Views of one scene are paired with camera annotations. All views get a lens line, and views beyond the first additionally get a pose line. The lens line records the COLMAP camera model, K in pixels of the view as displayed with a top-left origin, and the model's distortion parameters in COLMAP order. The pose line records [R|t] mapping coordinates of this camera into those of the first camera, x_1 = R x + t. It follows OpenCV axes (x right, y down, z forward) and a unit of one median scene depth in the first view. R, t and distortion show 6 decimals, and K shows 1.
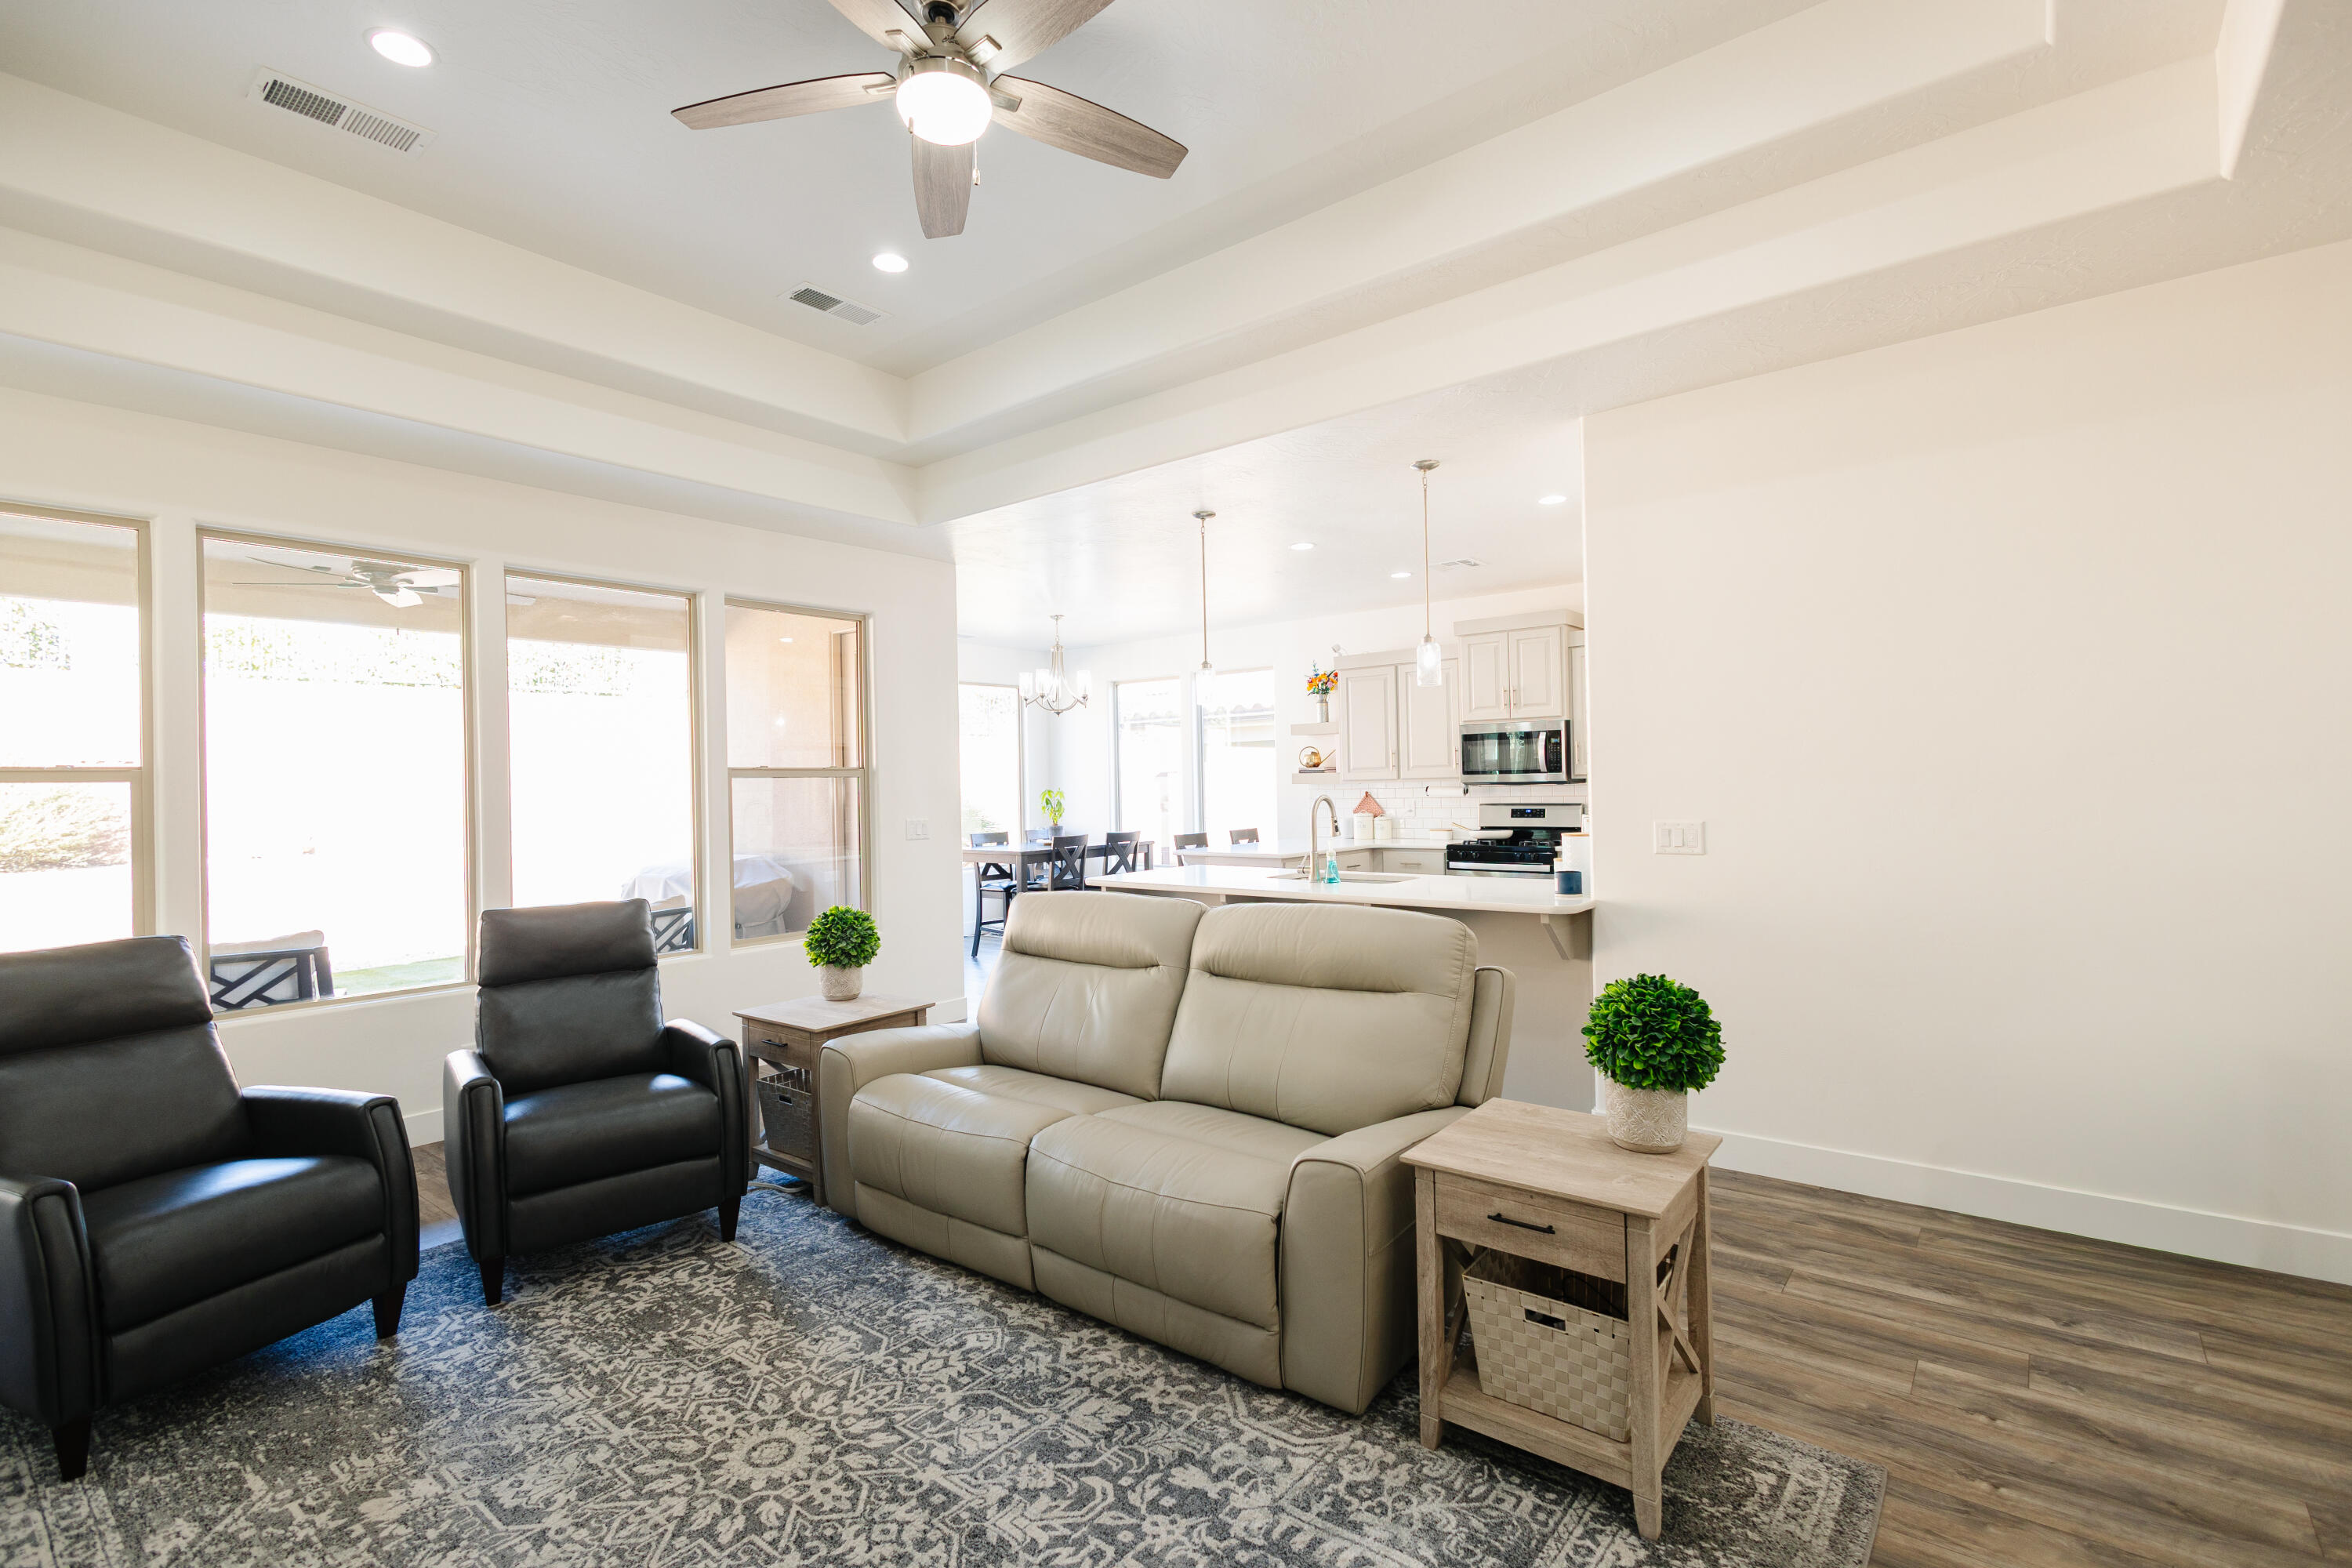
lens RADIAL K [[1077.3, 0, 1176.0], [0, 1077.3, 783.6], [0, 0, 1]] dist [0.011725, 0.000486]
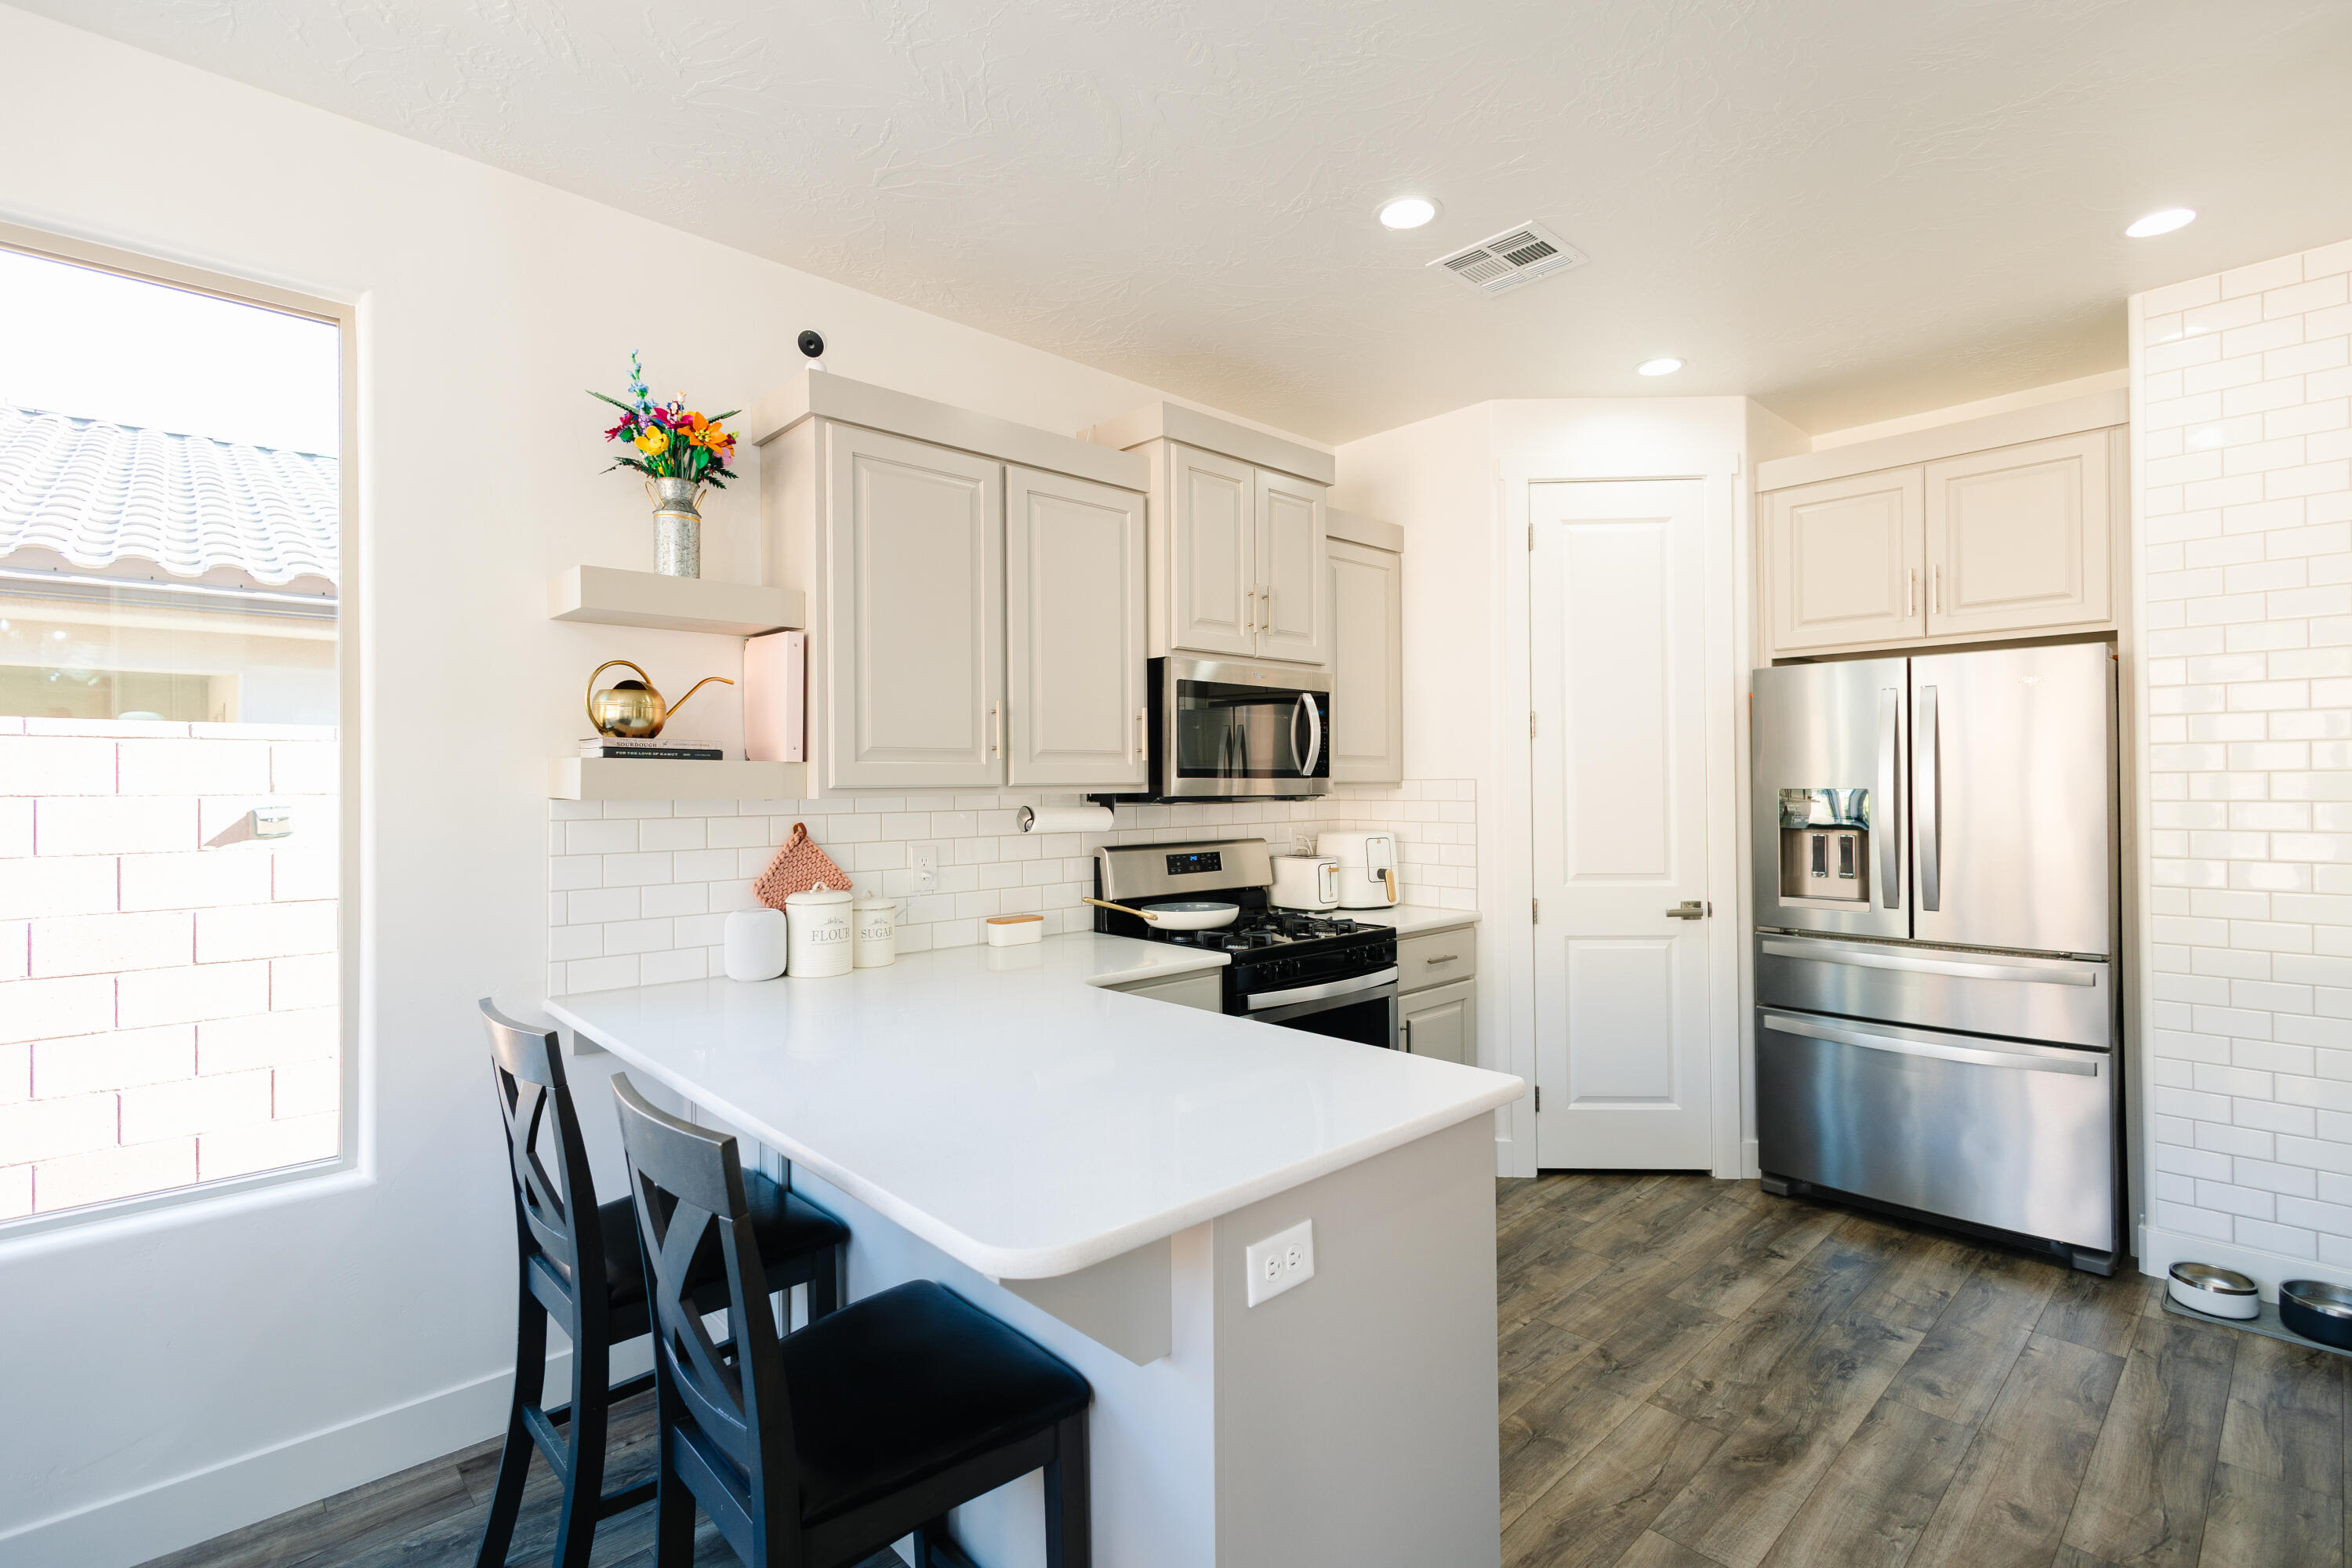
lens RADIAL K [[1077.3, 0, 1177.7], [0, 1077.3, 777.0], [0, 0, 1]] dist [0.011725, 0.000486]
pose [[0.139213, 0.023610, 0.989981, -0.140726], [-0.000626, 0.999718, -0.023754, 0.001146], [-0.990262, 0.002687, 0.139189, 0.932595]]
